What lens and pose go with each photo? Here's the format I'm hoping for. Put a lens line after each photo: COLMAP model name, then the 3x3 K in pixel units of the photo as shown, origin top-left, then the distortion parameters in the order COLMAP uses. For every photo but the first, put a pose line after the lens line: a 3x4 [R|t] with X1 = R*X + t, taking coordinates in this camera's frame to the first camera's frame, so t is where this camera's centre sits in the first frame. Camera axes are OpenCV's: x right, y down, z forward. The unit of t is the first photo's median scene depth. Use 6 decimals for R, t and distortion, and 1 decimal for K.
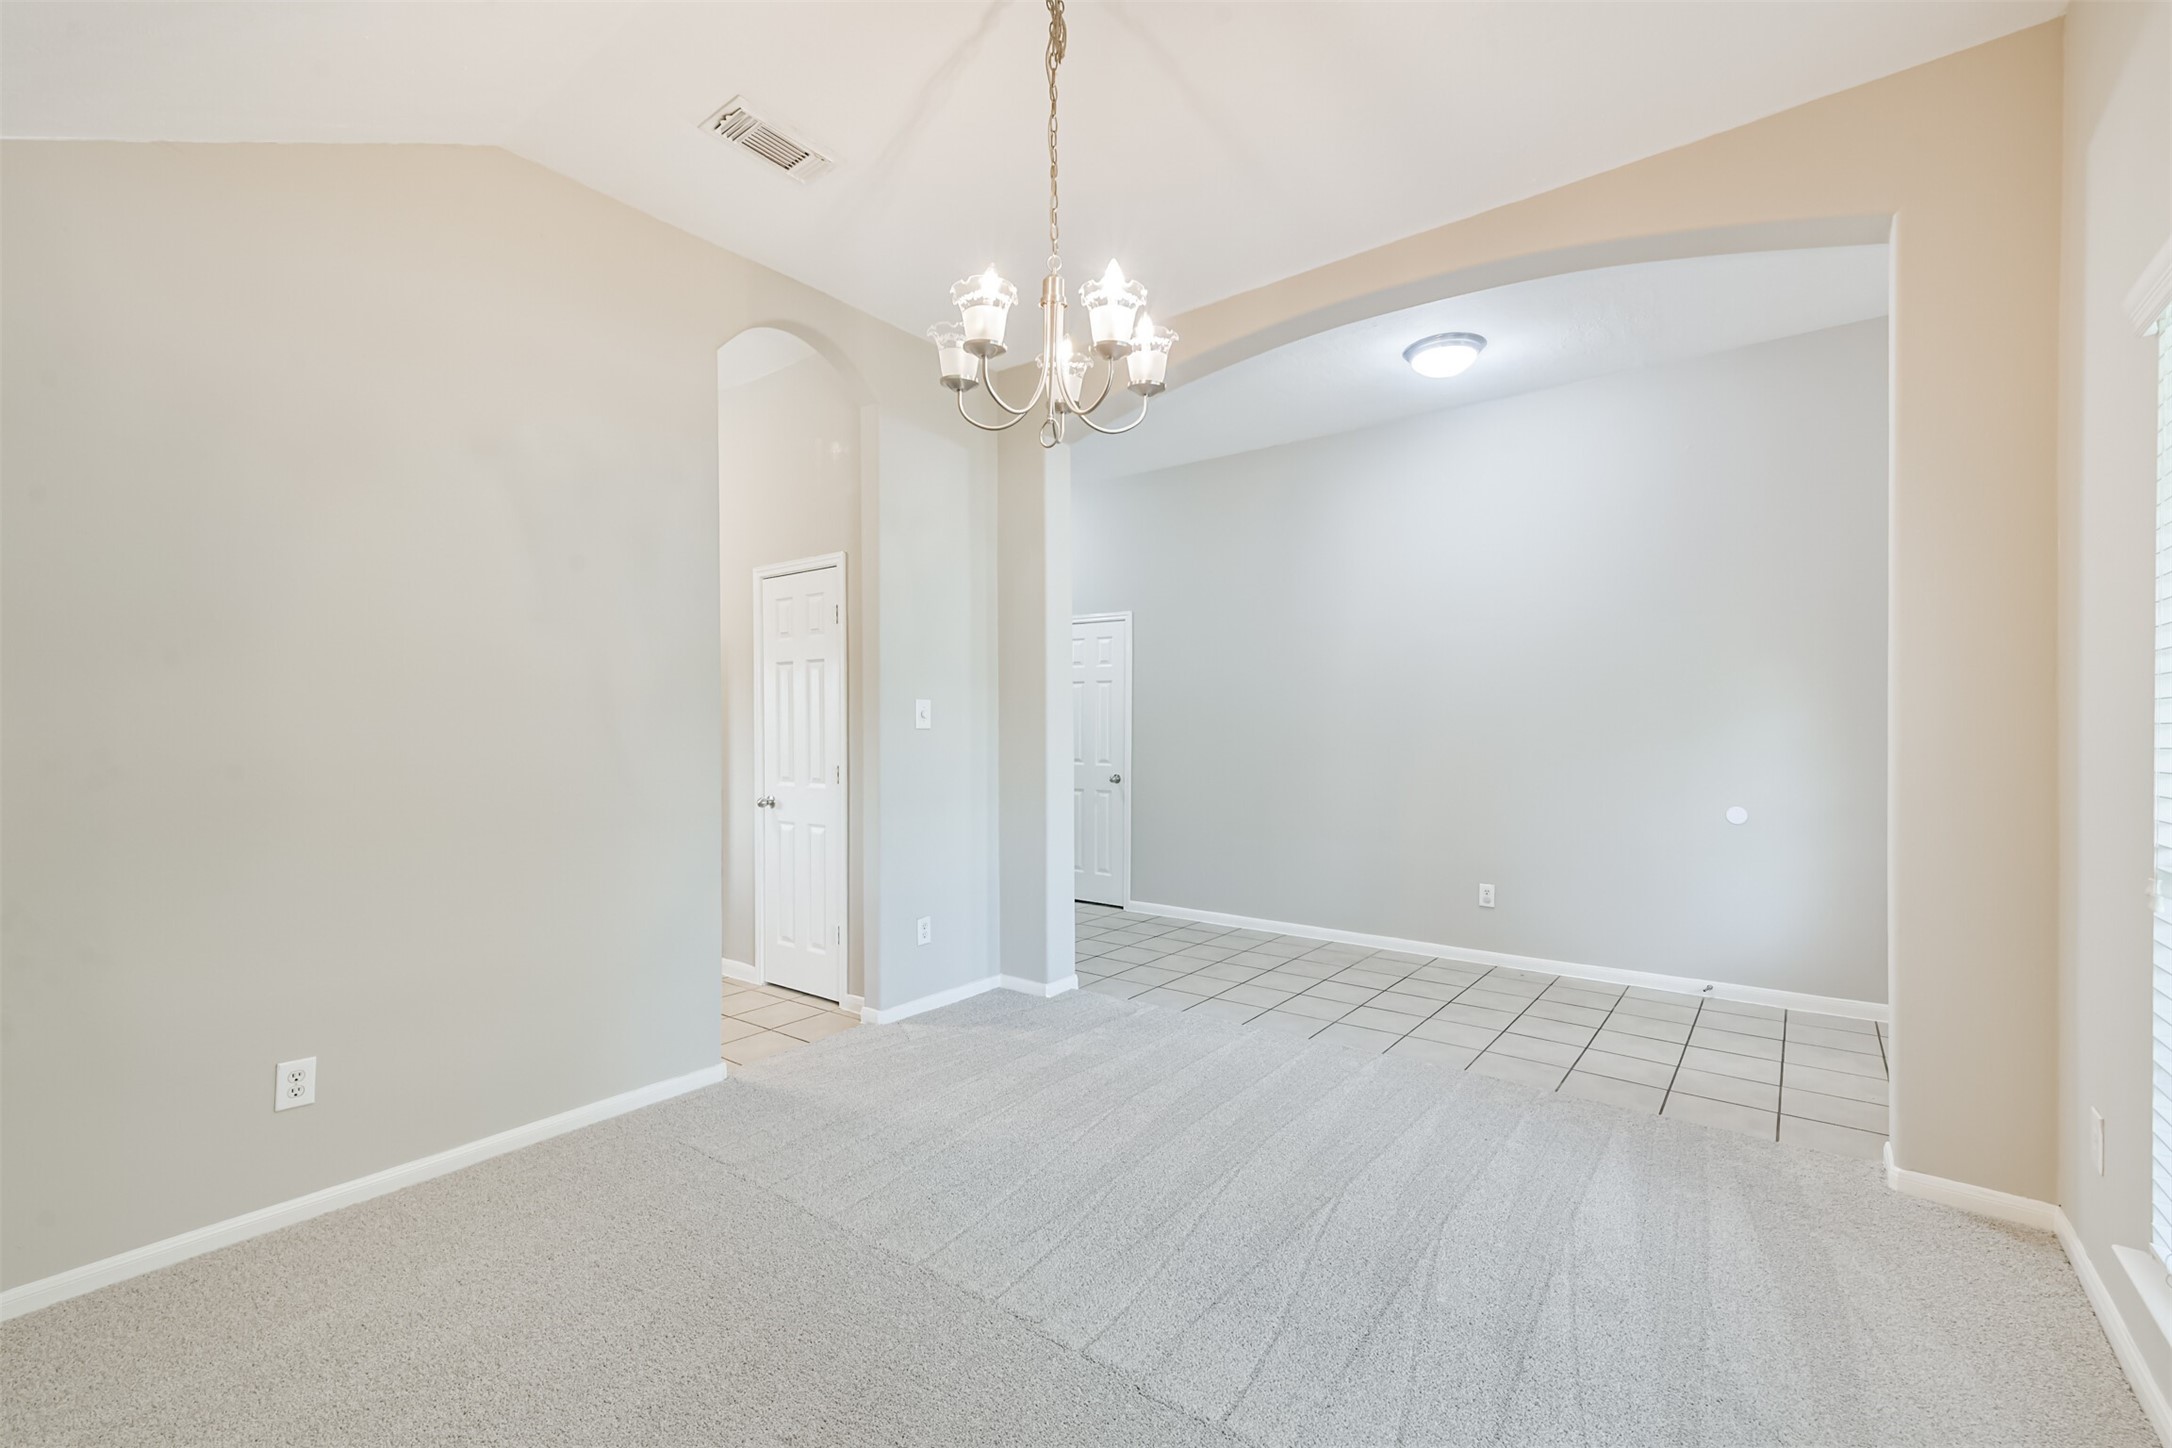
lens RADIAL K [[928.9, 0, 1086.5], [0, 928.9, 733.2], [0, 0, 1]] dist [0.024813, -0.006013]
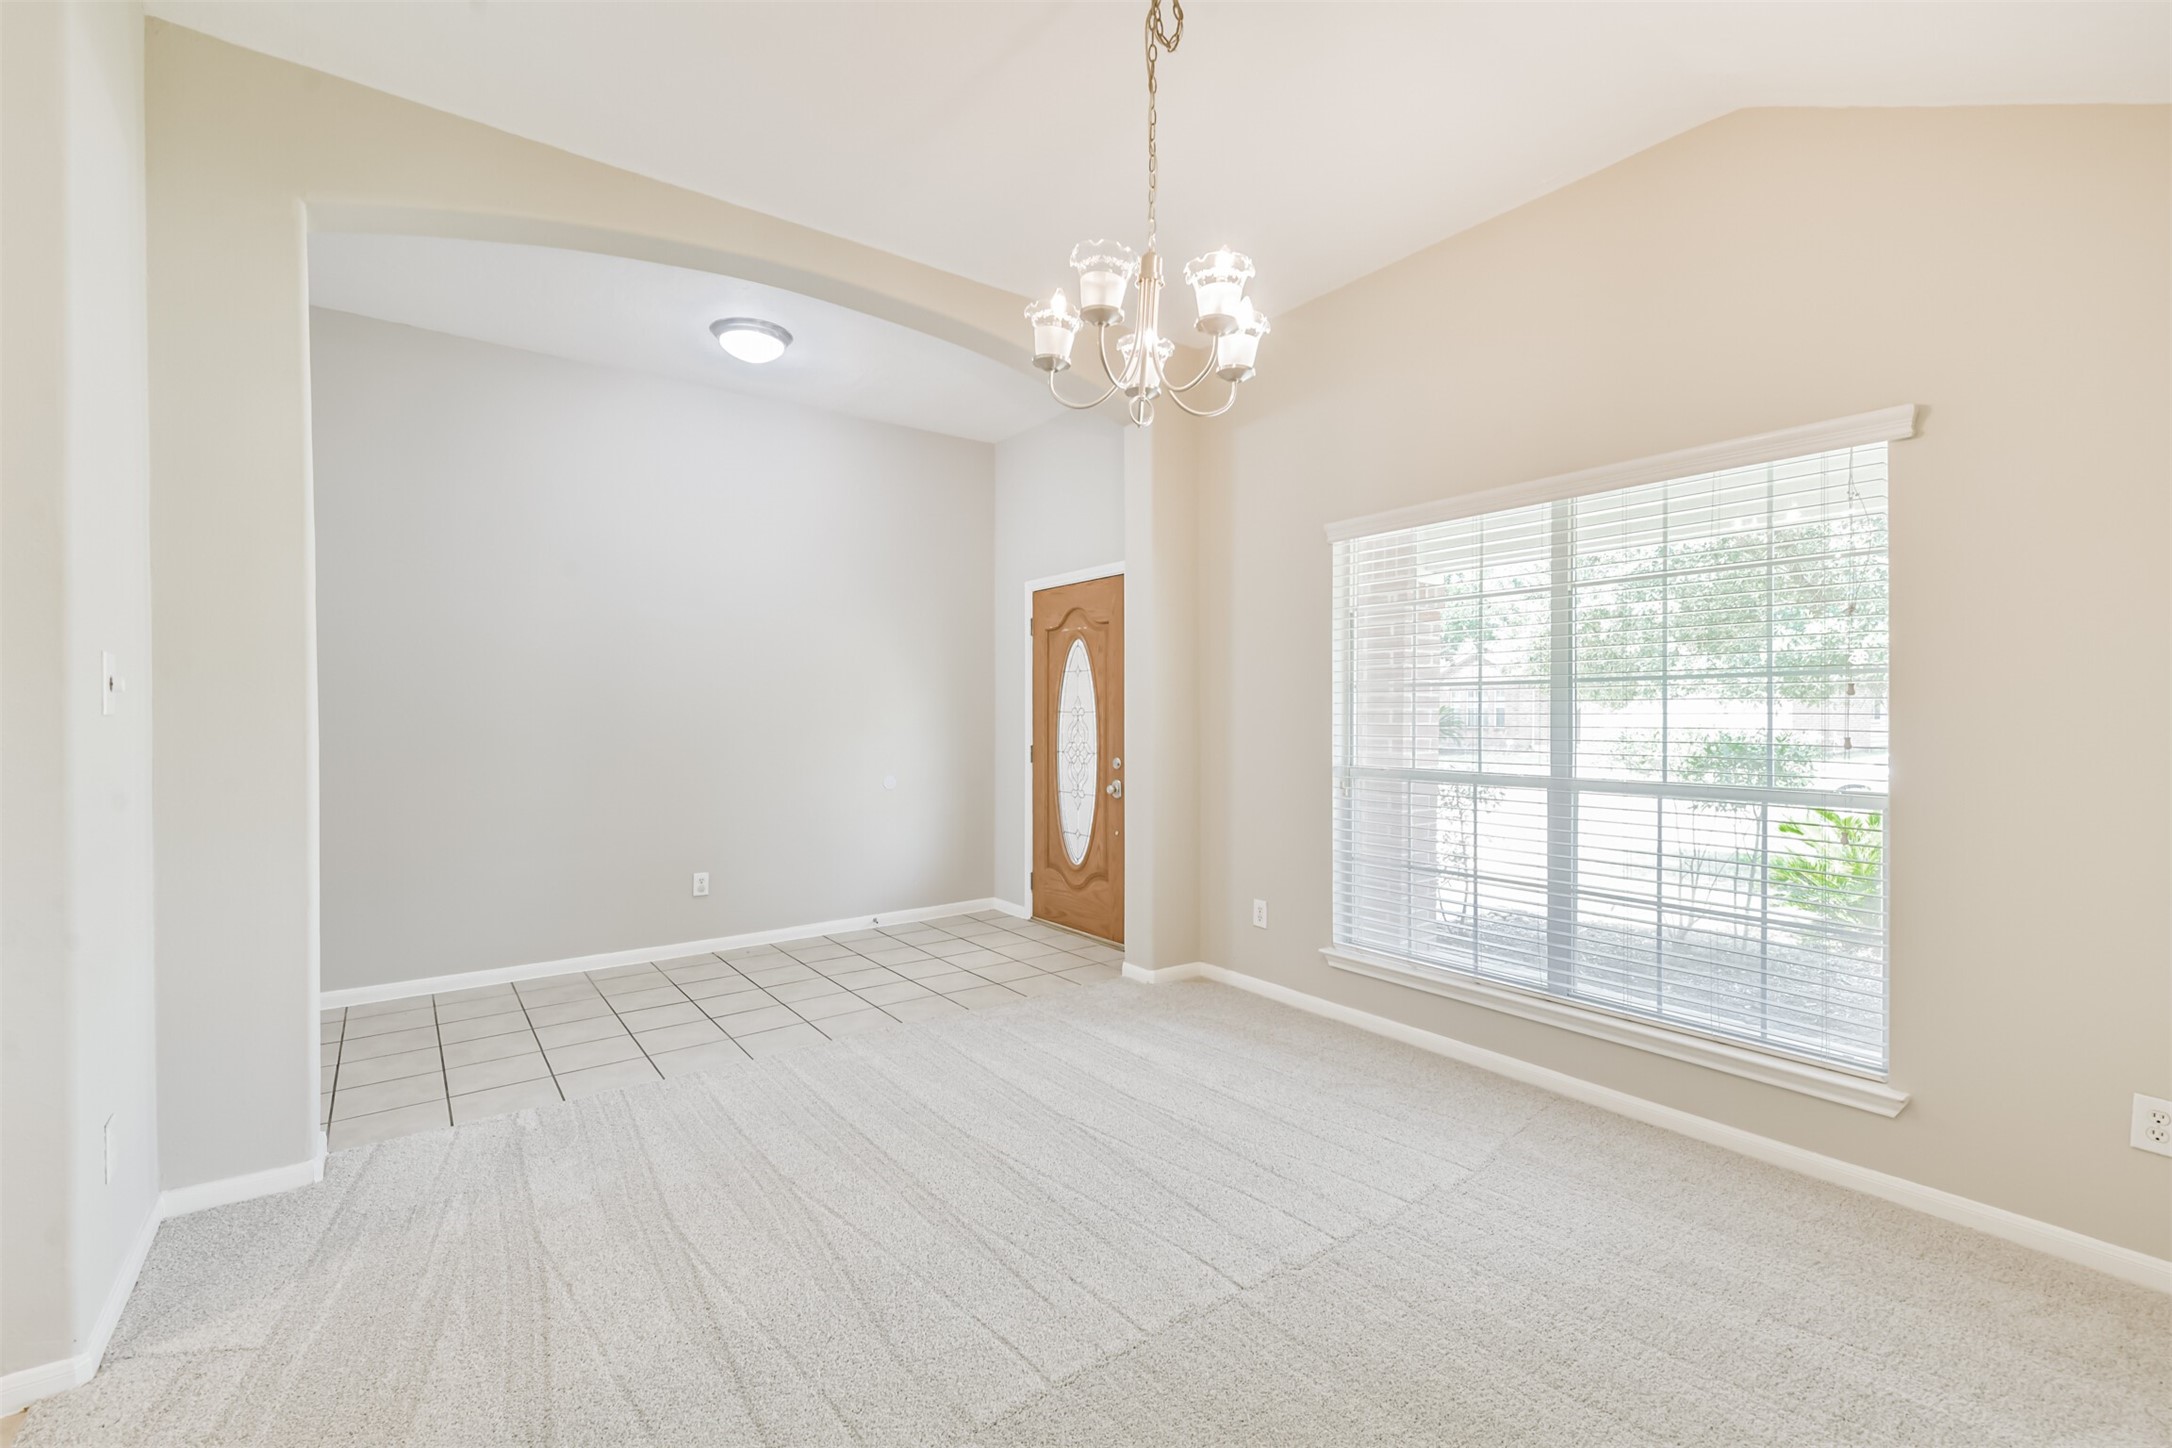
lens RADIAL K [[928.9, 0, 1096.2], [0, 928.9, 714.1], [0, 0, 1]] dist [0.024813, -0.006013]
pose [[0.275624, 0.000654, 0.961265, -0.493080], [0.008741, 0.999957, -0.003186, -0.000467], [-0.961226, 0.009281, 0.275607, 0.388250]]
